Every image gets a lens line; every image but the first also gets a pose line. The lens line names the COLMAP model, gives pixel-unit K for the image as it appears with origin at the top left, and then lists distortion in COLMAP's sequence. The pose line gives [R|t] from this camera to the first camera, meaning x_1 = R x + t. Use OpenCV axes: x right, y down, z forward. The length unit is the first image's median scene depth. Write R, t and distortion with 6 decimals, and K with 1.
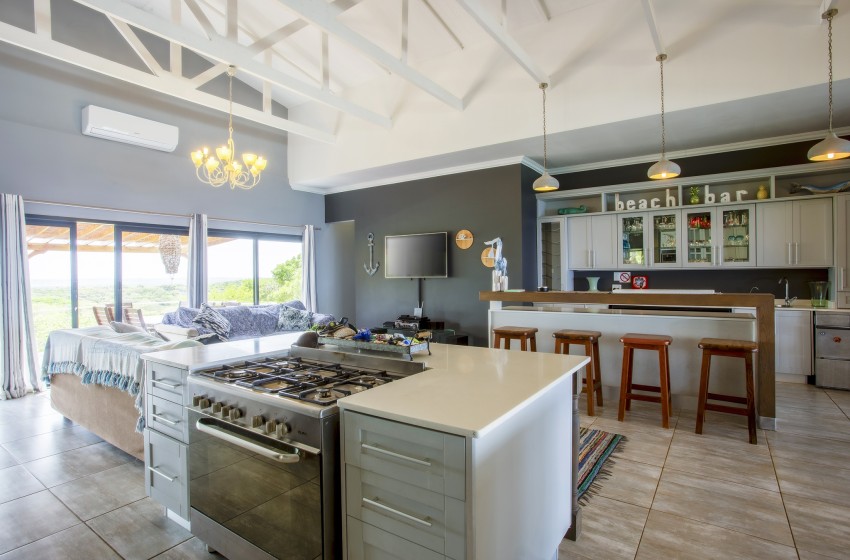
lens RADIAL K [[430.7, 0, 414.1], [0, 430.7, 280.5], [0, 0, 1]] dist [-0.017815, 0.008118]
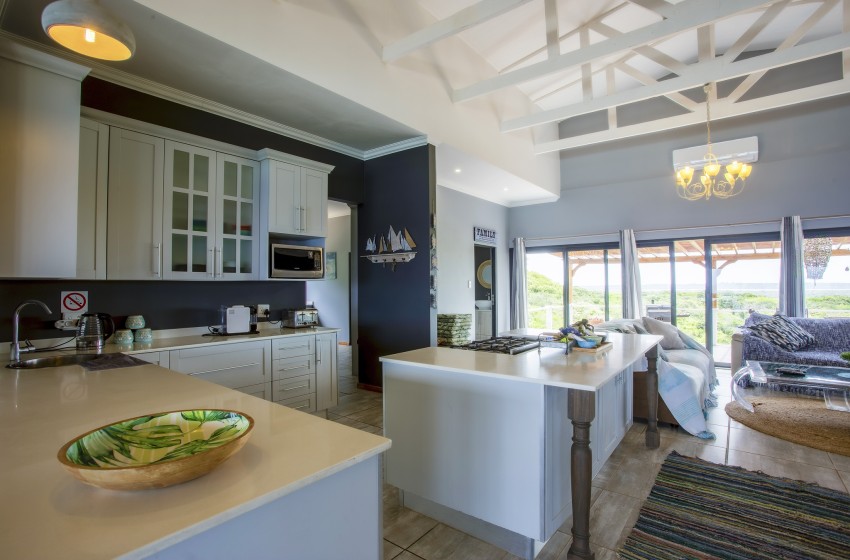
lens RADIAL K [[403.5, 0, 423.4], [0, 403.5, 274.8], [0, 0, 1]] dist [-0.034178, 0.005733]
pose [[-0.044534, -0.015706, -0.998884, 0.444208], [-0.008996, 0.999842, -0.015320, -0.006807], [0.998967, 0.008304, -0.044669, 0.268527]]
